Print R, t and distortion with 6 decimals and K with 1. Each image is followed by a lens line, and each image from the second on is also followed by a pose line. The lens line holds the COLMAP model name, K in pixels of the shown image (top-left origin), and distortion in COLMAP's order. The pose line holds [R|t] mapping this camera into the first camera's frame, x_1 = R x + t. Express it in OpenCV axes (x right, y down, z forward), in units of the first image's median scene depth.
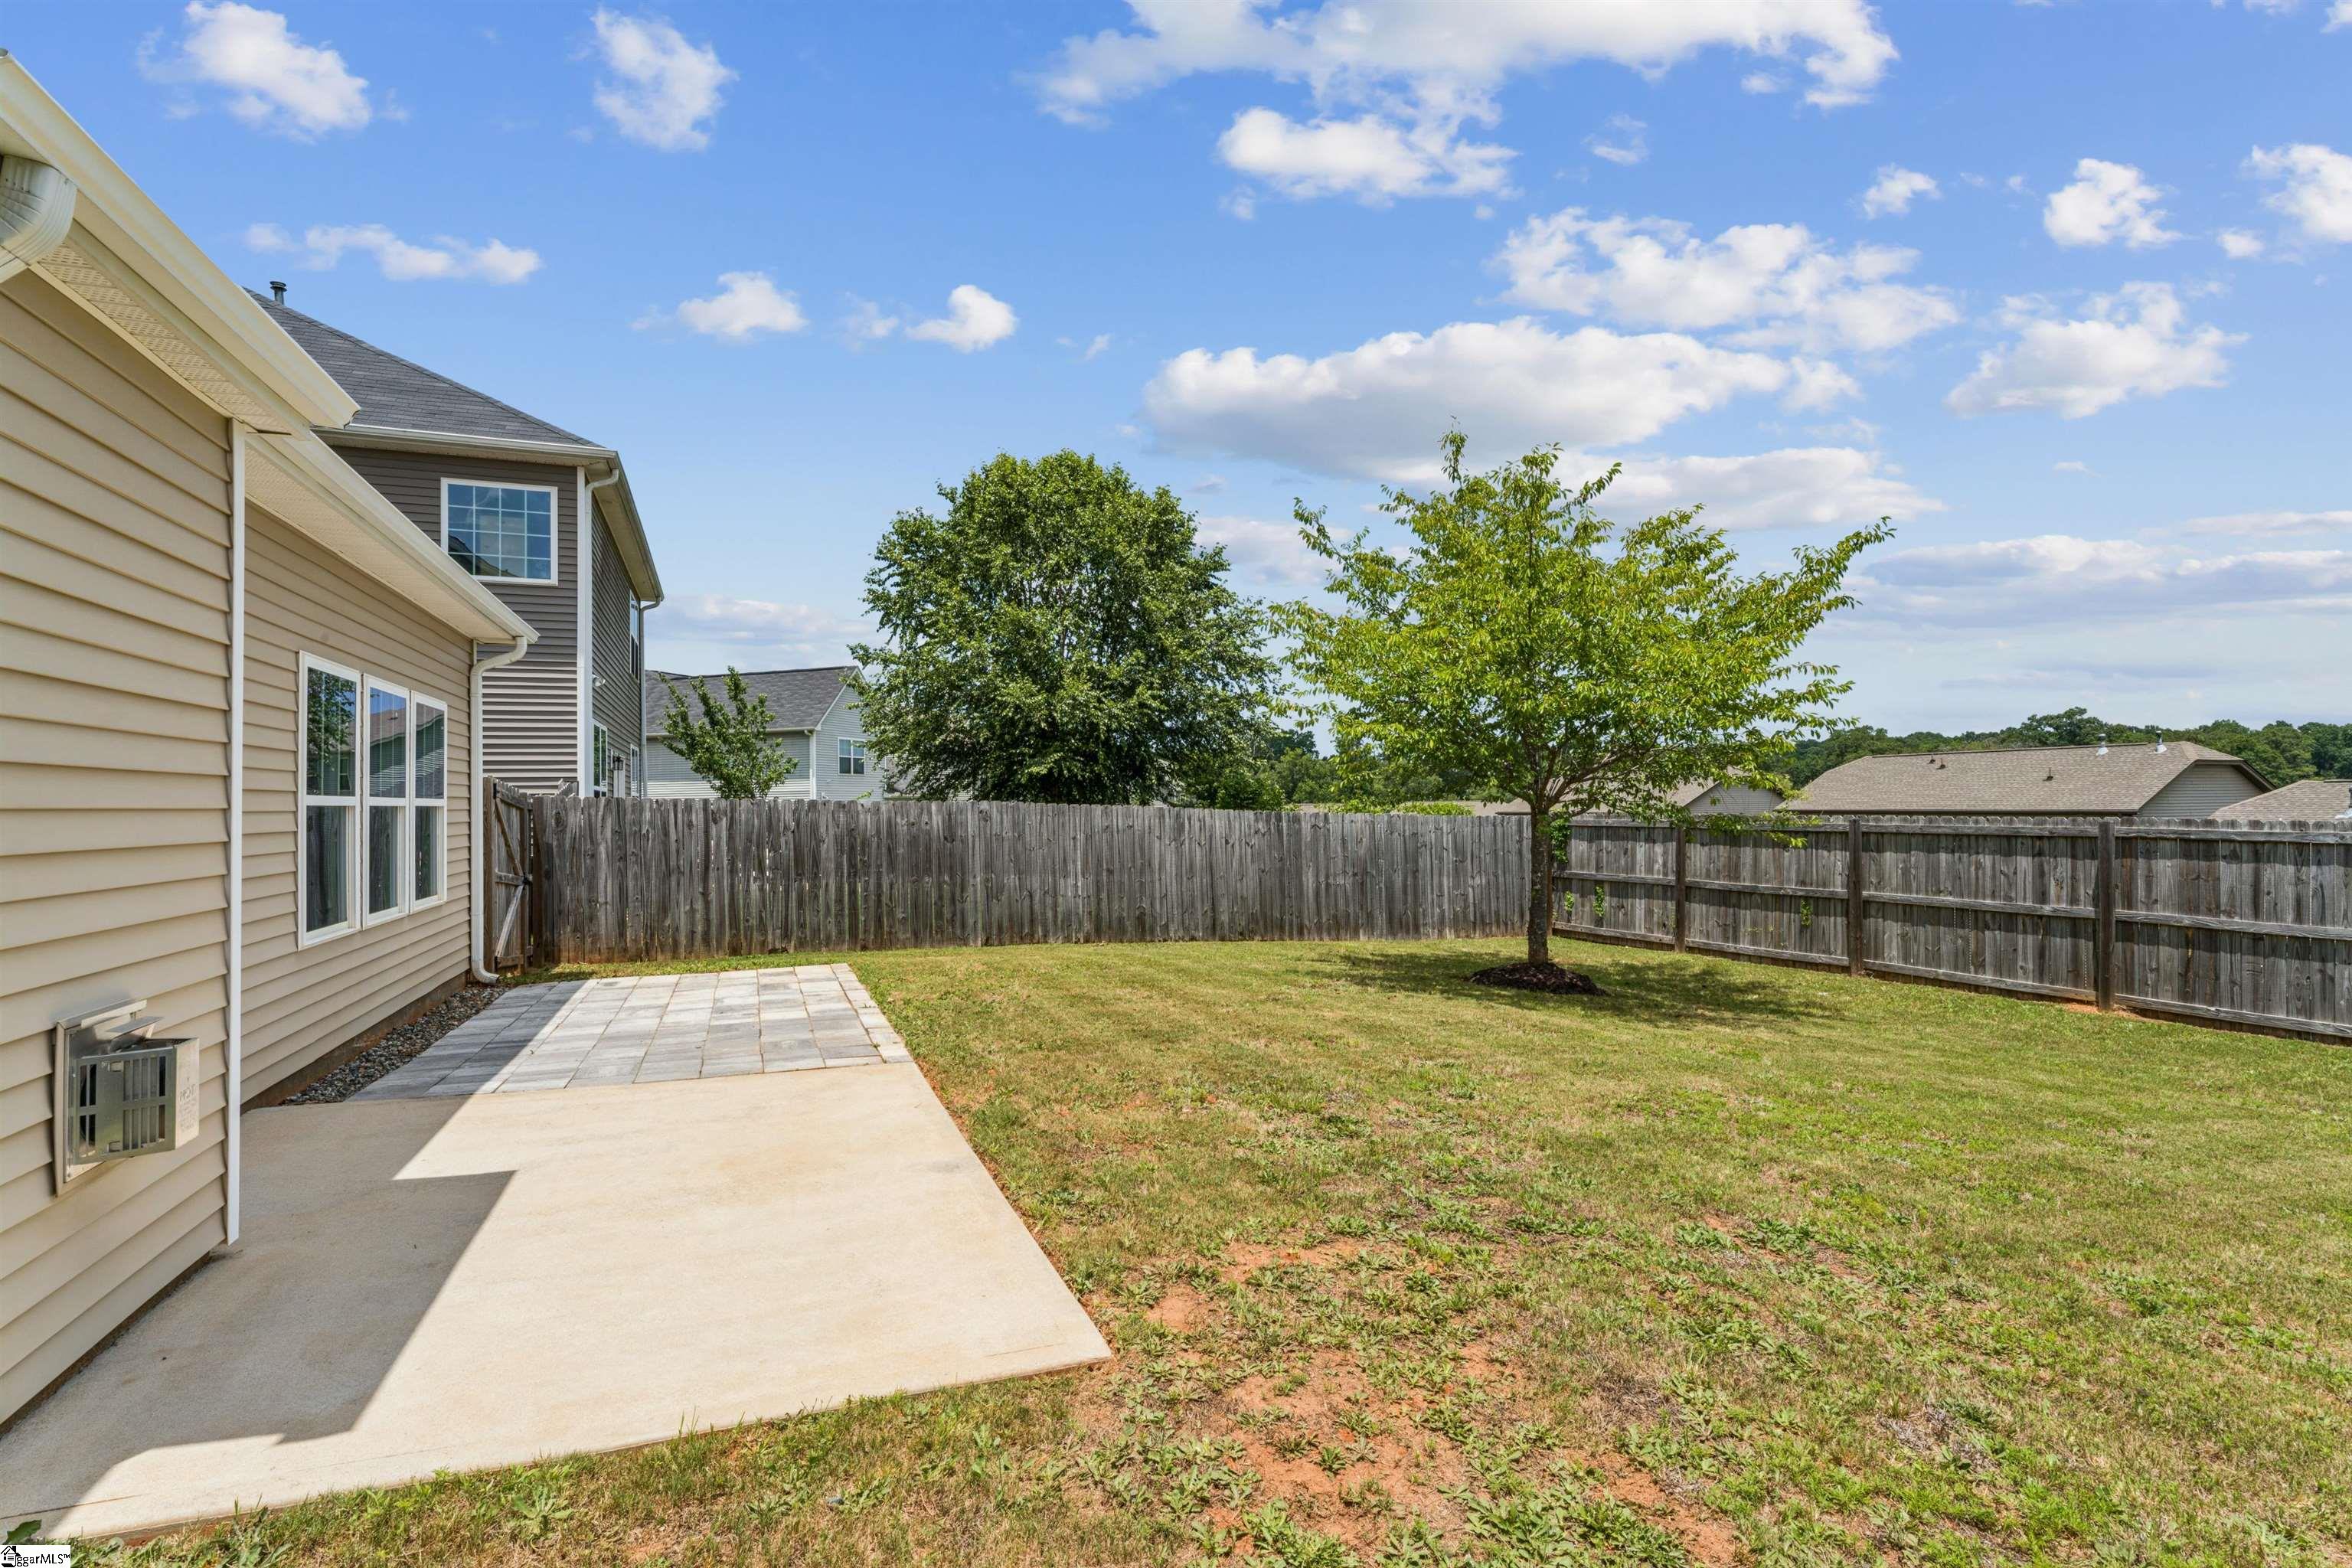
lens RADIAL K [[1106.9, 0, 1174.5], [0, 1106.9, 784.3], [0, 0, 1]] dist [0.004323, 0.000373]
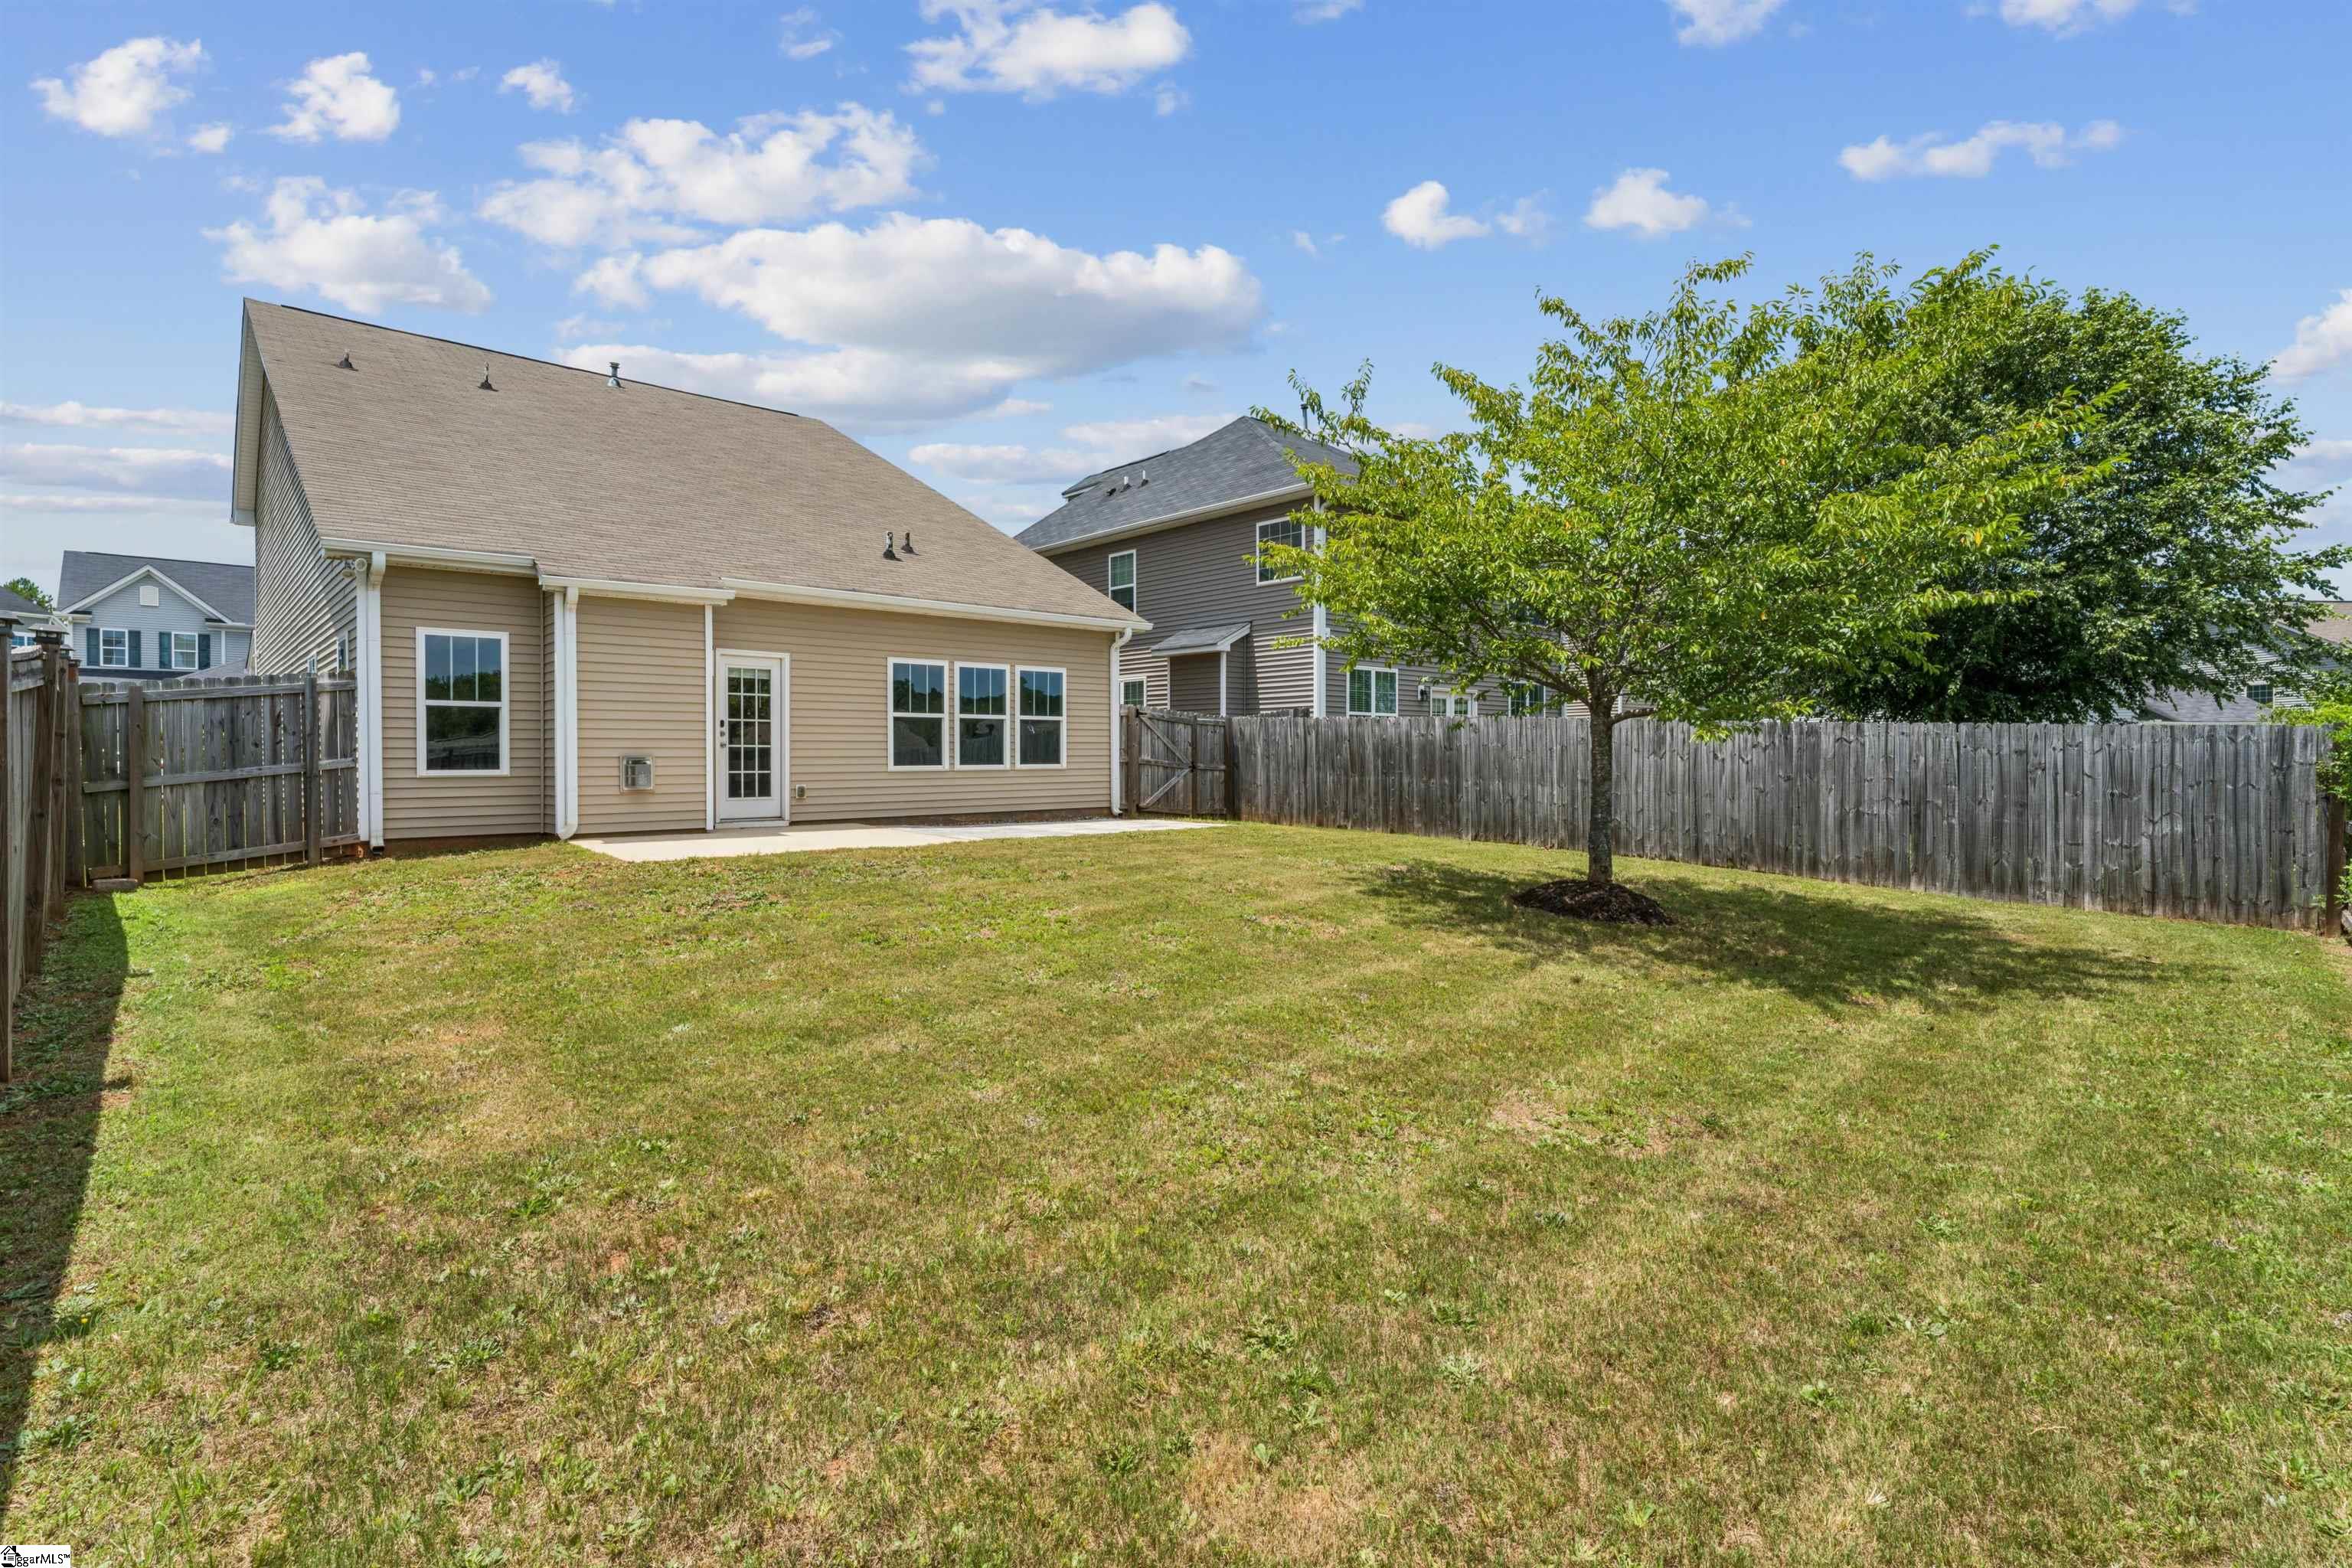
lens RADIAL K [[1106.9, 0, 1160.4], [0, 1106.9, 779.8], [0, 0, 1]] dist [0.004323, 0.000373]
pose [[0.353332, 0.032307, -0.934940, 0.755585], [0.013370, 0.999127, 0.039578, 0.030737], [0.935403, -0.026485, 0.352591, 0.274982]]
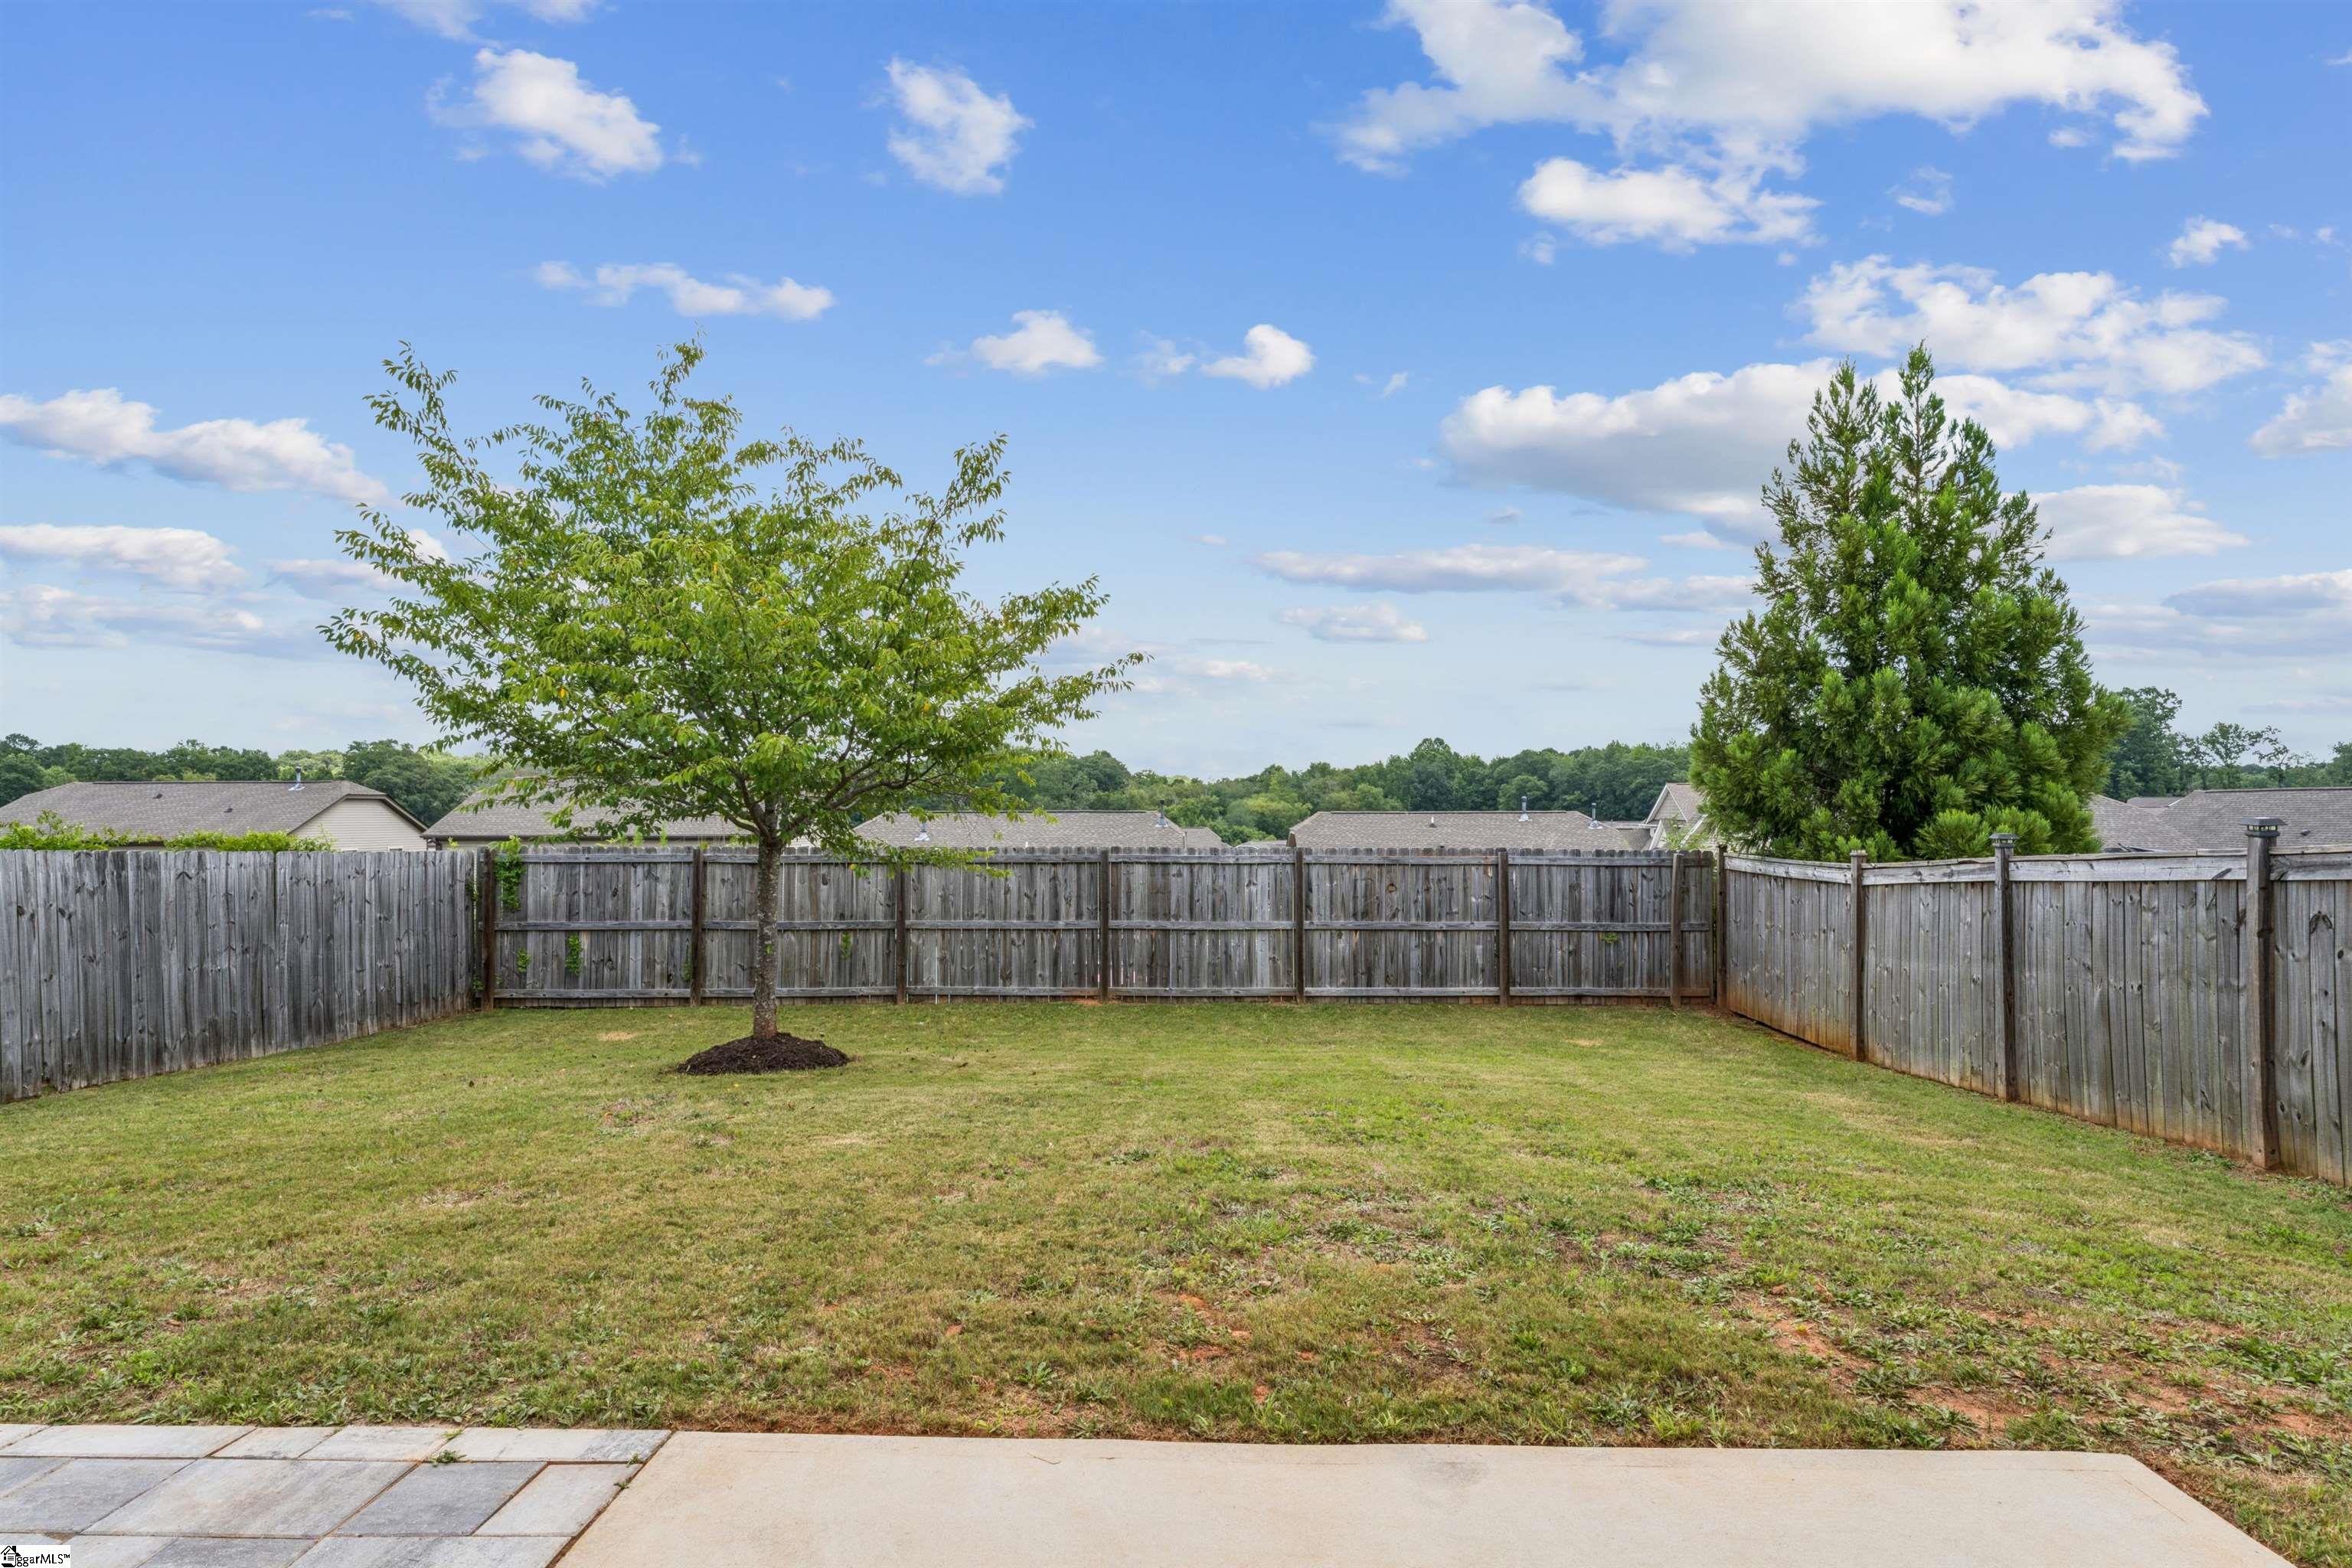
lens RADIAL K [[1227.6, 0, 1172.8], [0, 1227.6, 809.1], [0, 0, 1]] dist [0.006934, 0.001965]
pose [[0.399489, 0.015145, 0.916613, -0.282685], [-0.018664, 0.999791, -0.008385, -0.001388], [-0.916548, -0.013758, 0.399688, 0.278121]]
